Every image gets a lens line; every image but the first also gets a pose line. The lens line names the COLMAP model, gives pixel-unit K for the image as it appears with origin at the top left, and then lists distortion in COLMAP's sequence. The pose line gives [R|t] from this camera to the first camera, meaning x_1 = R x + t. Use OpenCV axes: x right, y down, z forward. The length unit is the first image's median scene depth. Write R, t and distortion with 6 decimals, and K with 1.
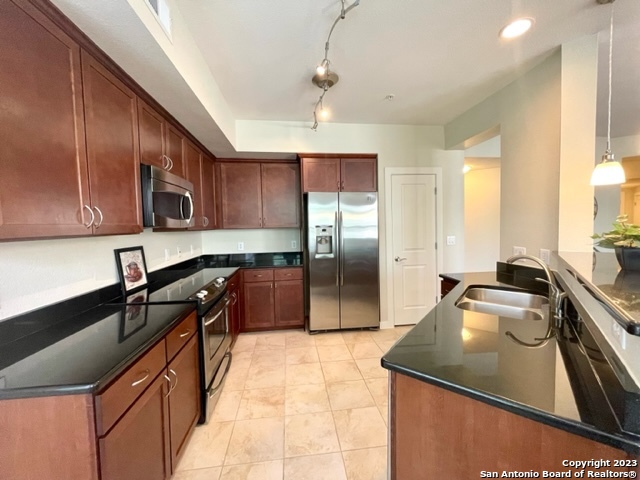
lens RADIAL K [[258.3, 0, 319.1], [0, 258.3, 237.6], [0, 0, 1]] dist [-0.000625, -0.000382]
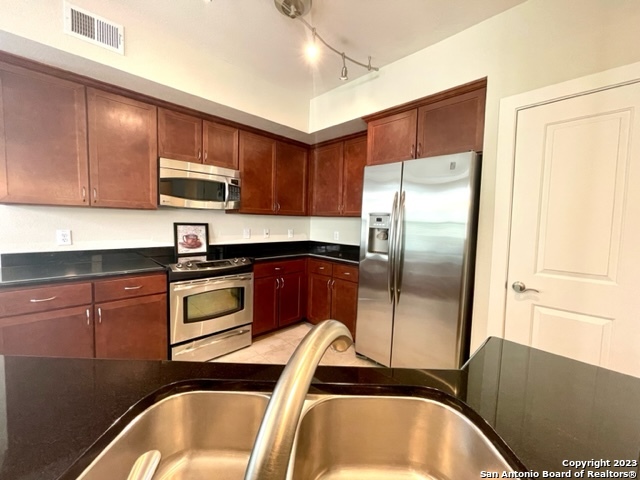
lens RADIAL K [[258.3, 0, 319.1], [0, 258.3, 237.6], [0, 0, 1]] dist [-0.000625, -0.000382]
pose [[0.614171, 0.088732, -0.784169, 0.471744], [-0.078011, 0.995618, 0.051558, -0.004182], [0.785308, 0.029509, 0.618402, 0.440545]]
